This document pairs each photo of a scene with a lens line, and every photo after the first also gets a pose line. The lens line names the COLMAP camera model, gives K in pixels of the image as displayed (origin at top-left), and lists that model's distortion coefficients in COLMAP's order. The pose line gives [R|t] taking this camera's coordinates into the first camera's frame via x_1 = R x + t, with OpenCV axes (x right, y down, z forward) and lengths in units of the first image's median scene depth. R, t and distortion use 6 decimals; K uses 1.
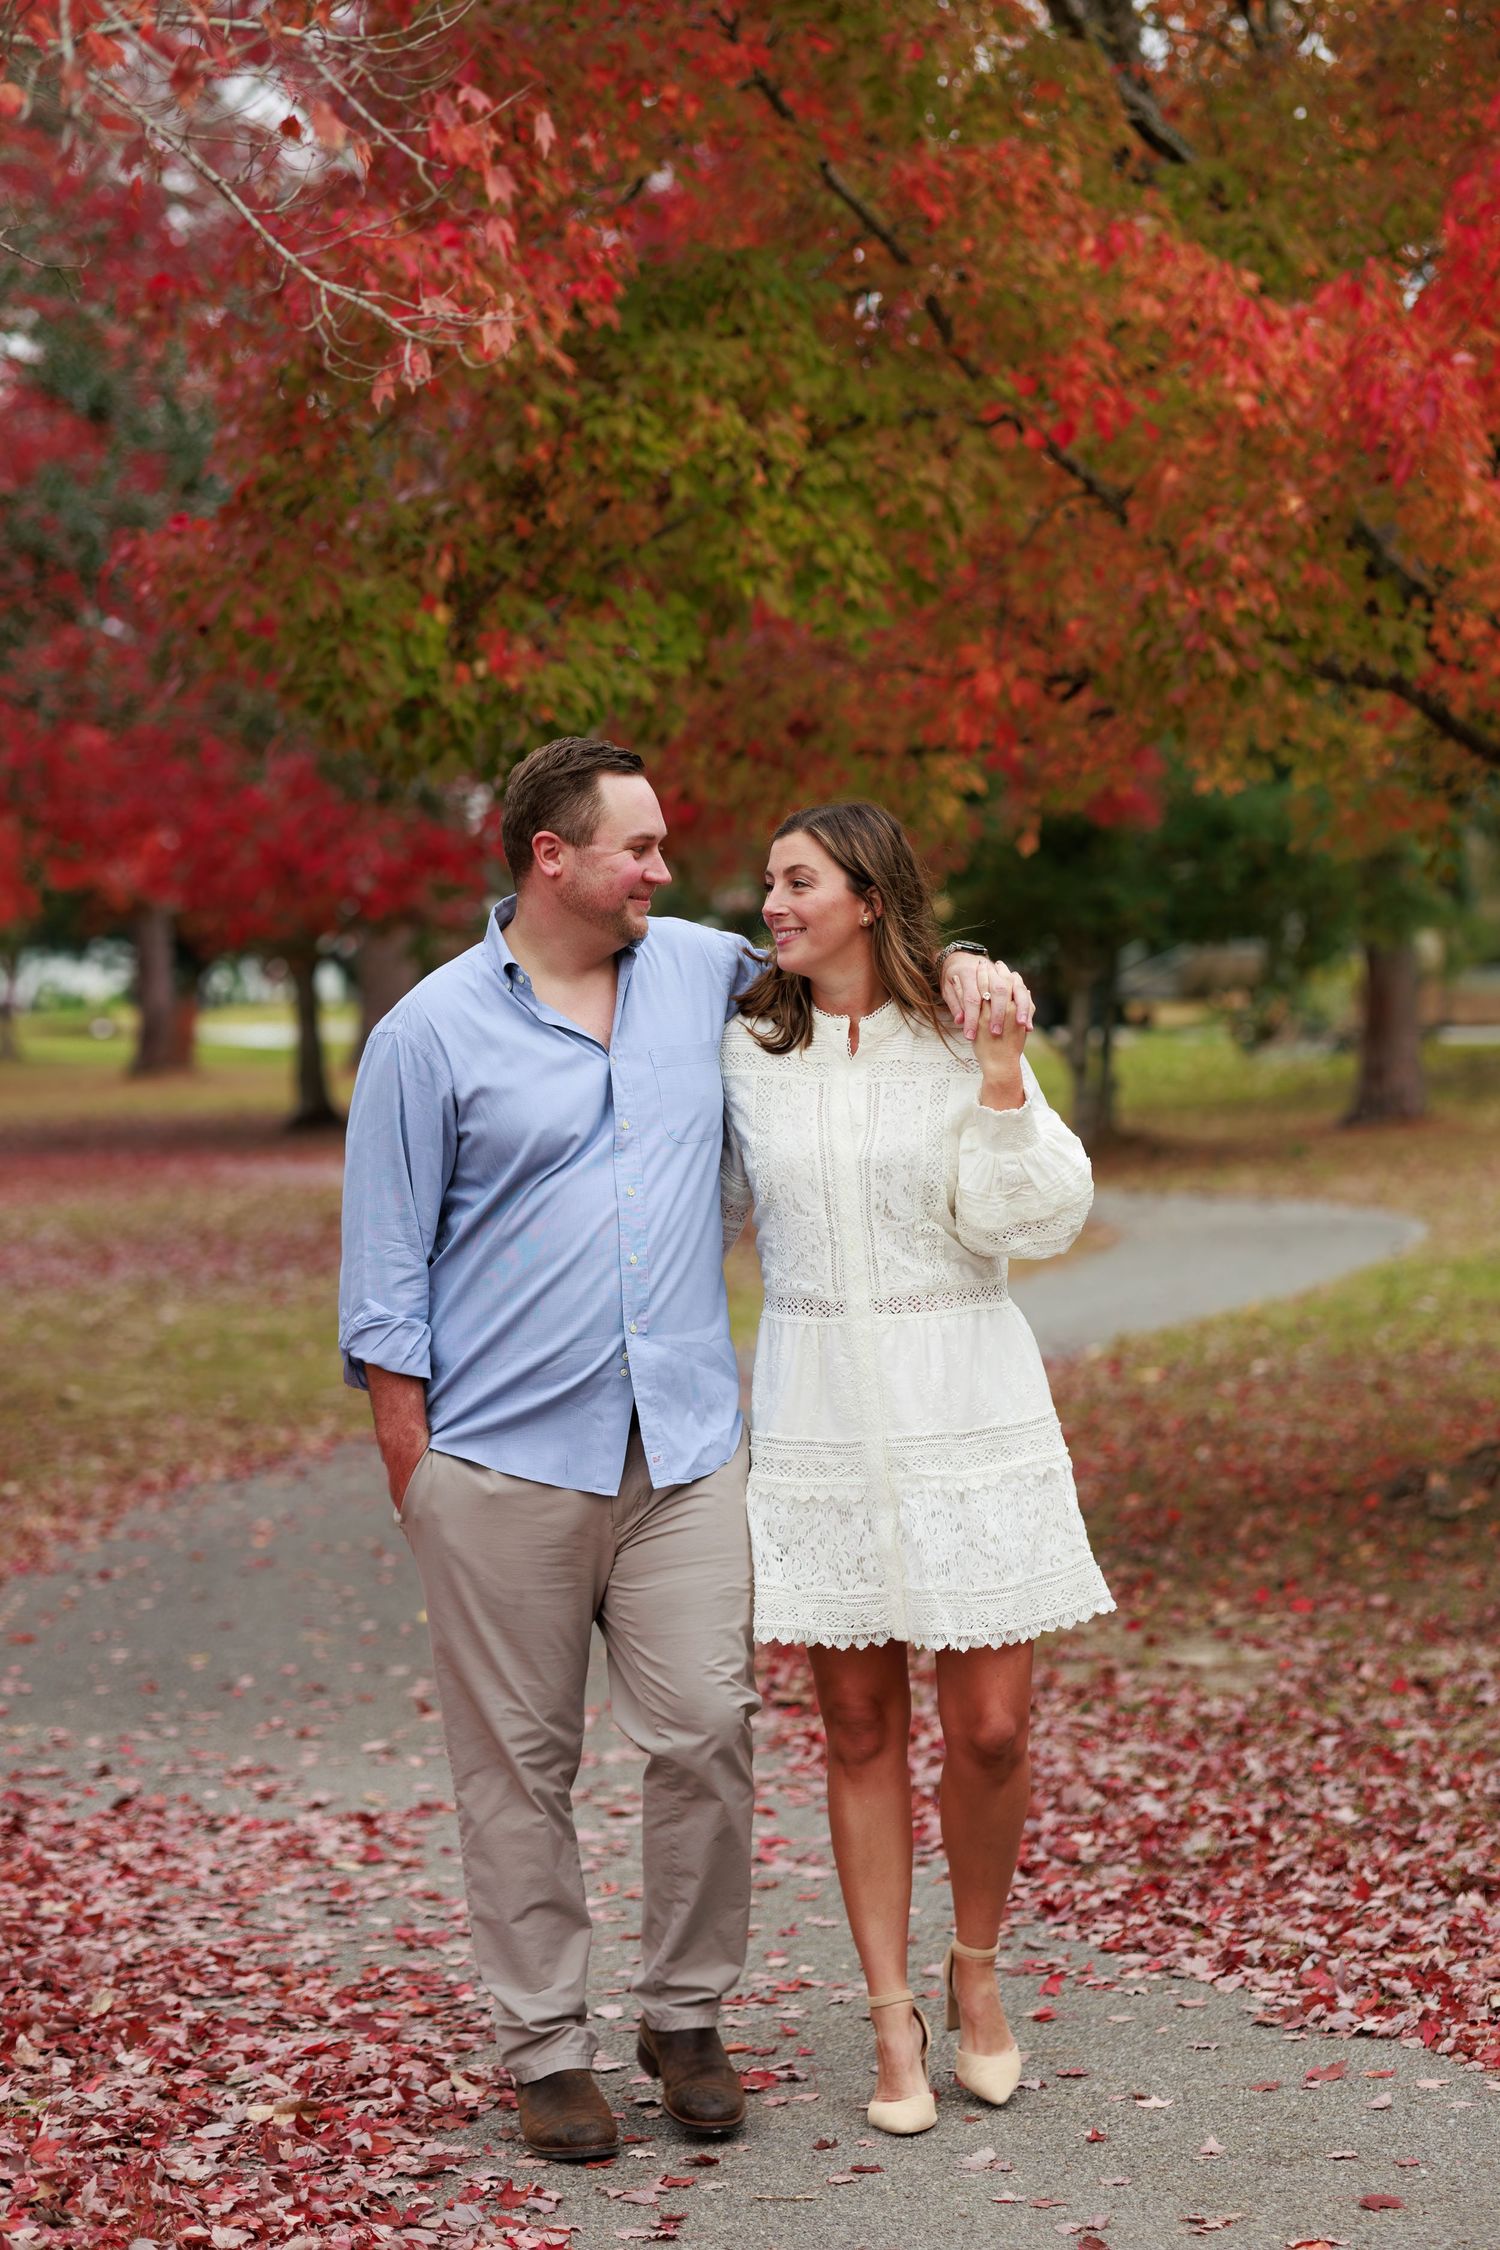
lens RADIAL K [[5504.4, 0, 750.0], [0, 5504.4, 1125.0], [0, 0, 1]] dist [-0.018971, 0.626431]
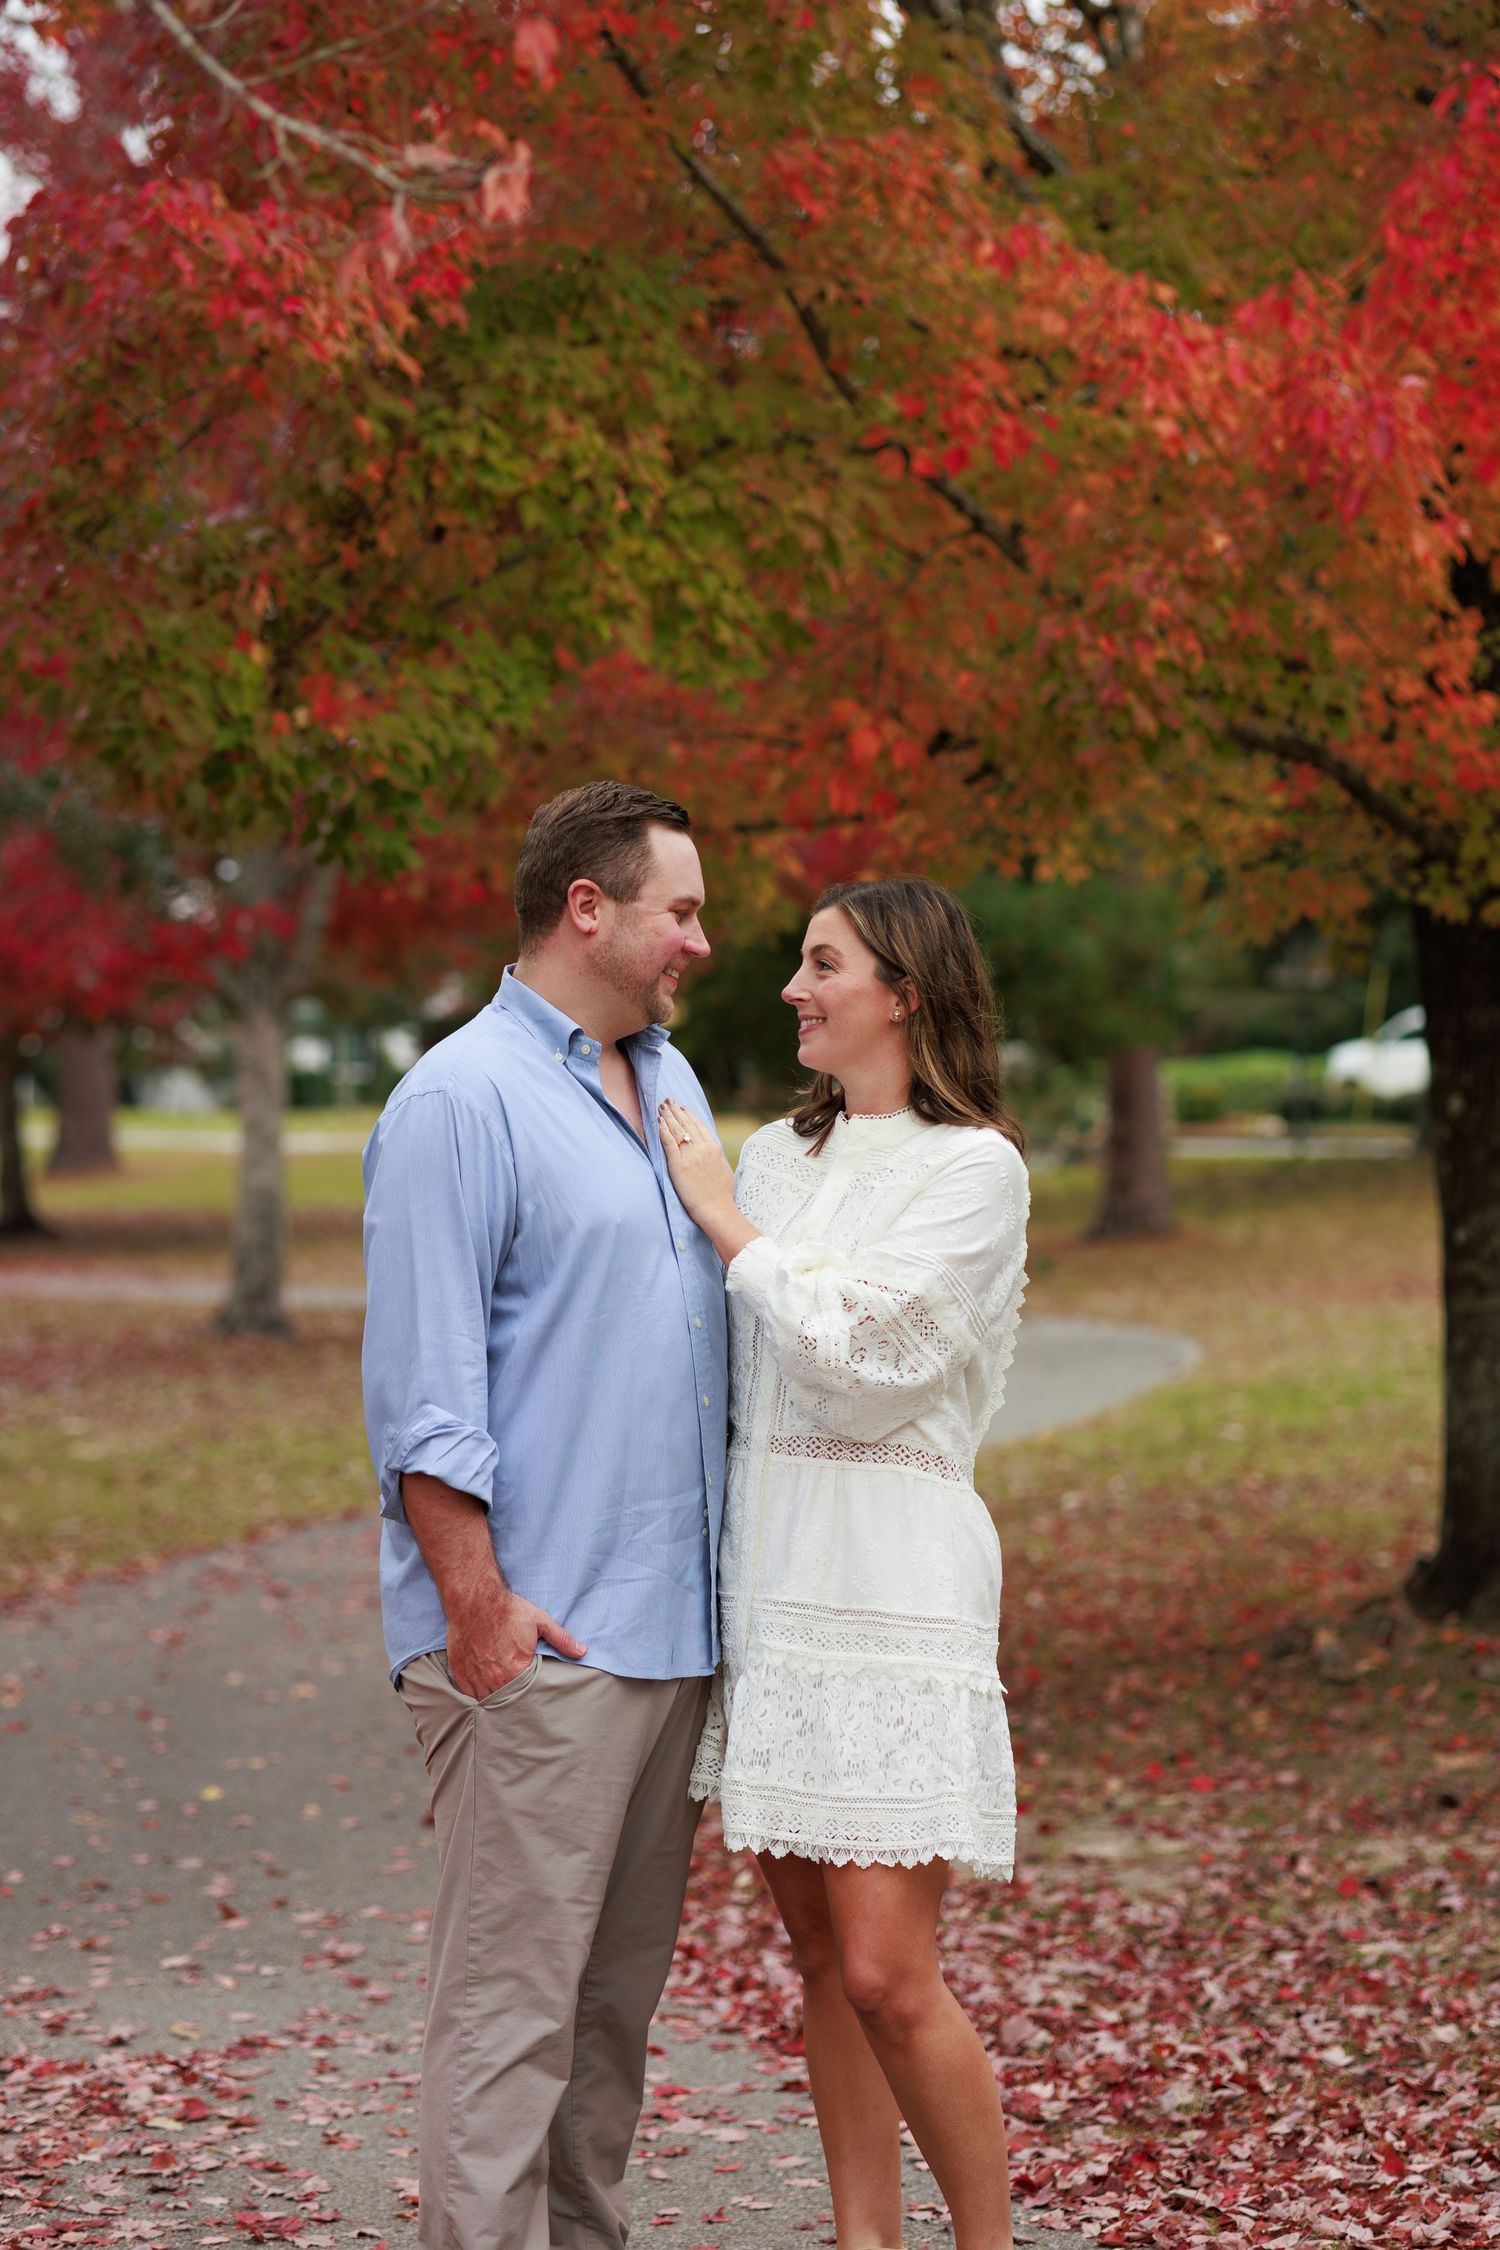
lens RADIAL K [[5634.6, 0, 750.7], [0, 5634.6, 1080.9], [0, 0, 1]] dist [0.044184, 0.154837]
pose [[0.998682, 0.006771, 0.050877, -0.022966], [-0.005365, 0.999601, -0.027720, -0.000739], [-0.051044, 0.027411, 0.998320, 0.104701]]
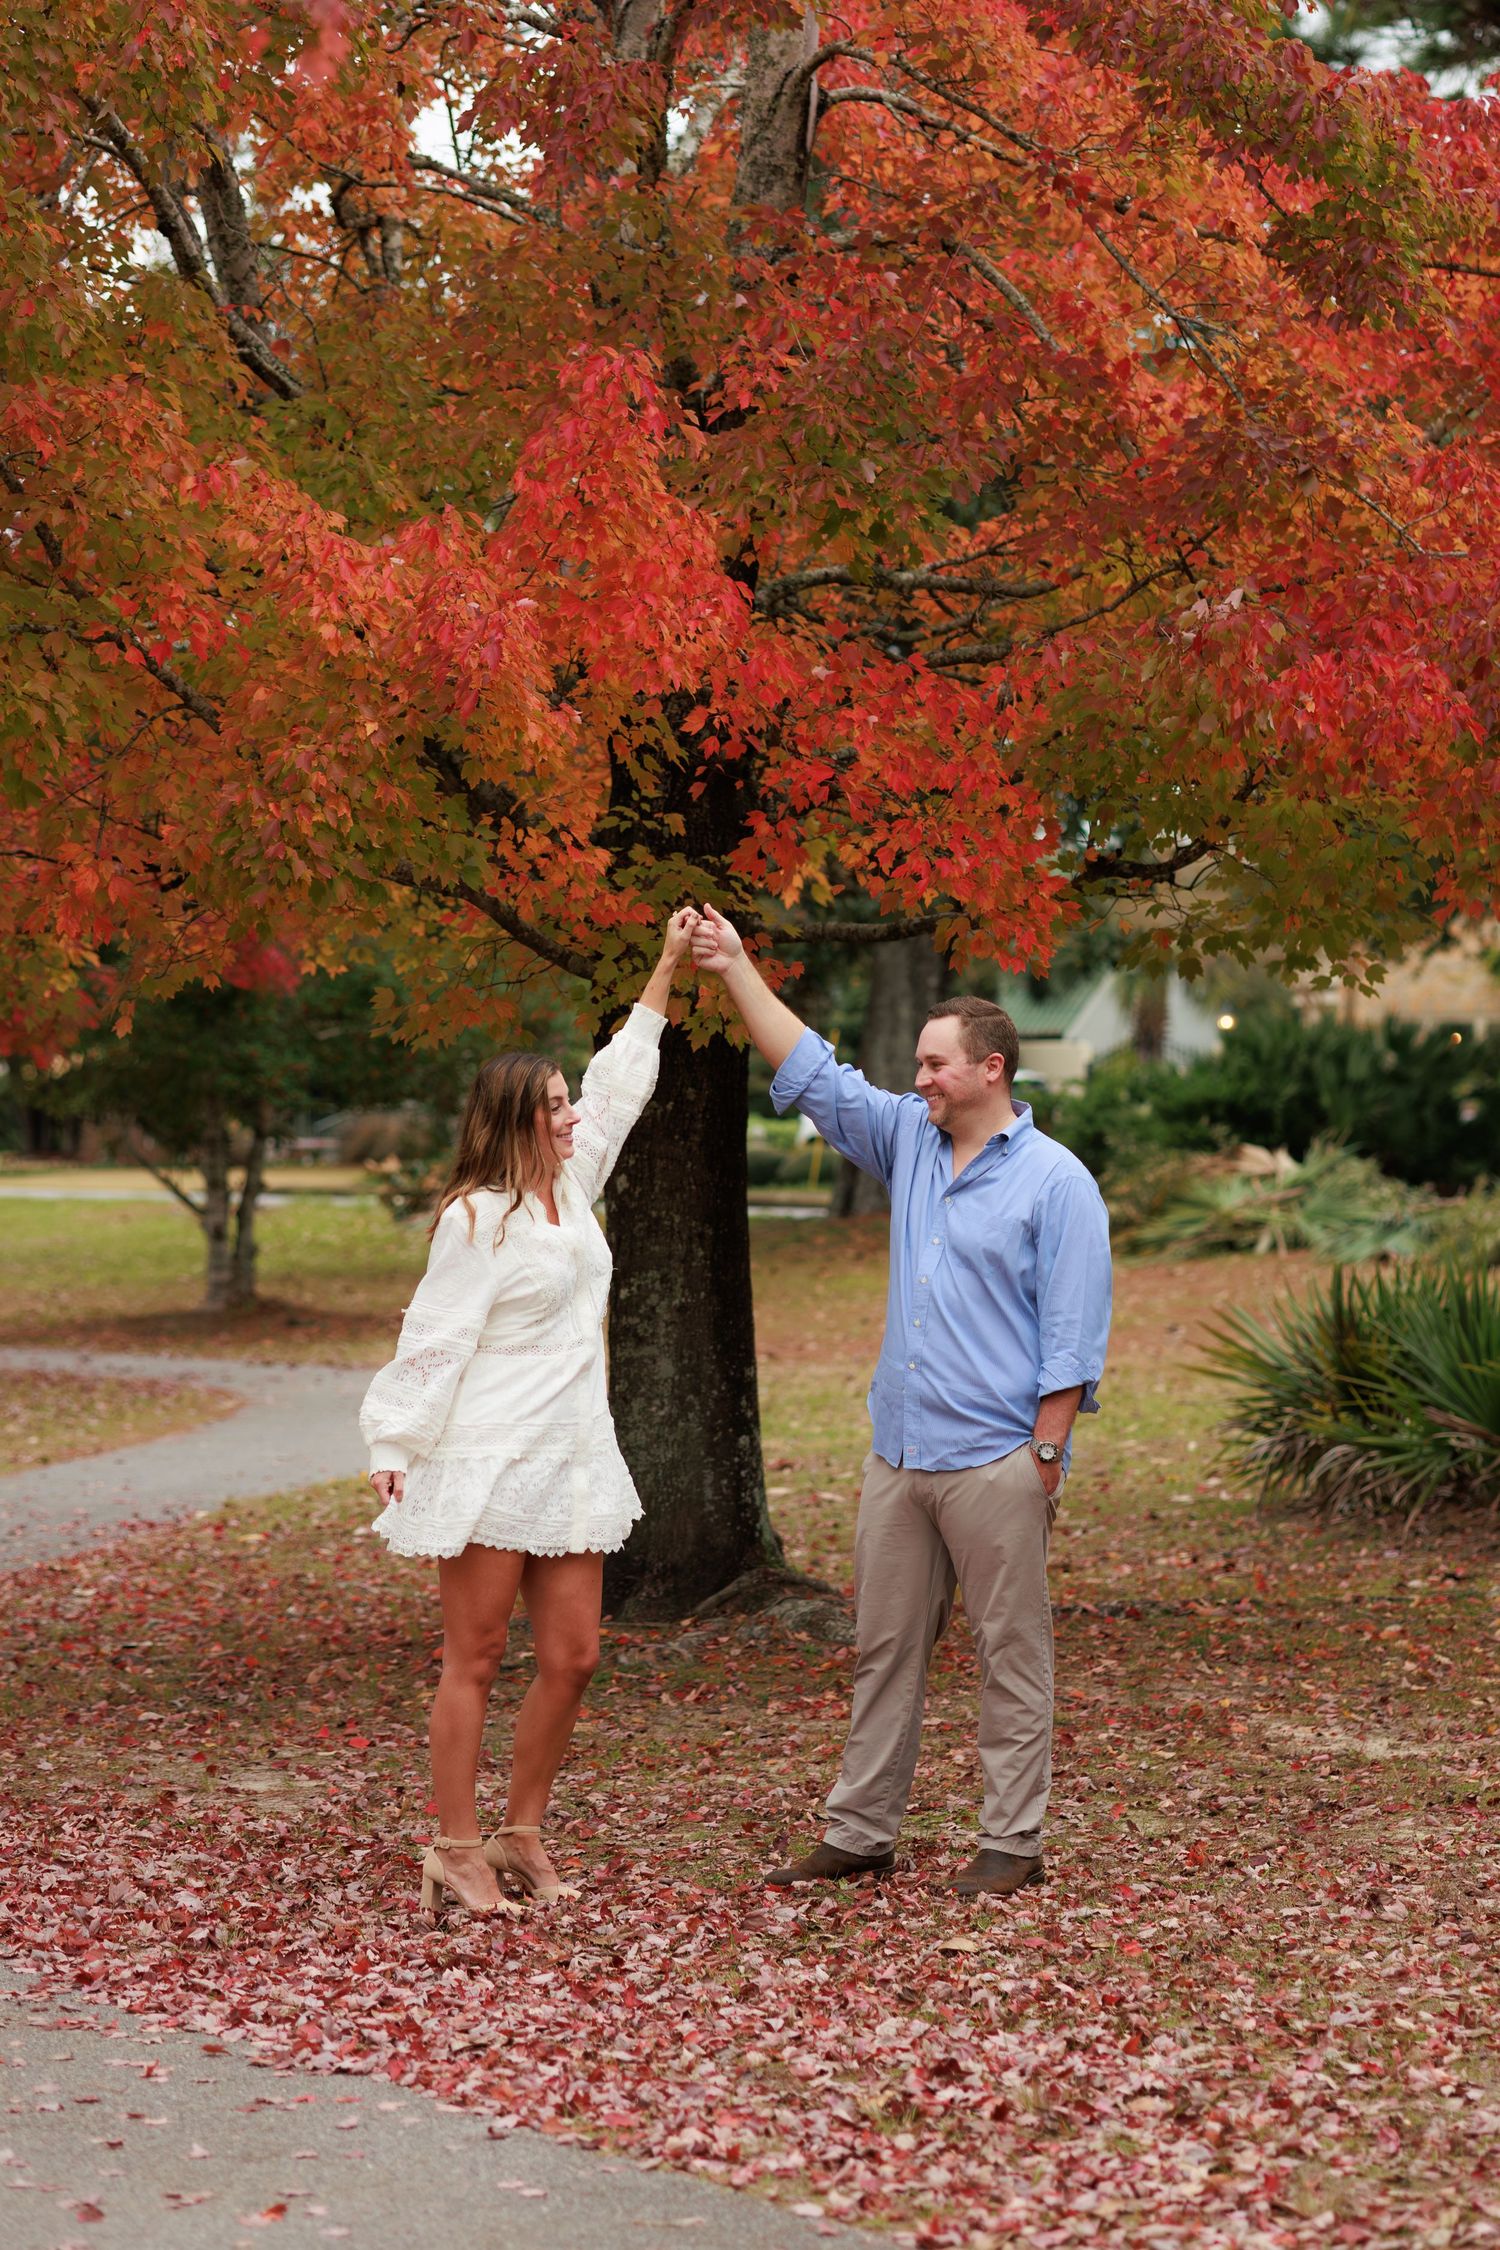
lens RADIAL K [[5743.8, 0, 750.0], [0, 5743.8, 1125.0], [0, 0, 1]] dist [-0.018062, 1.031017]
pose [[0.988390, 0.028659, 0.149210, 0.005670], [-0.024301, 0.999225, -0.030949, -0.000449], [-0.149981, 0.026964, 0.988321, -0.144342]]
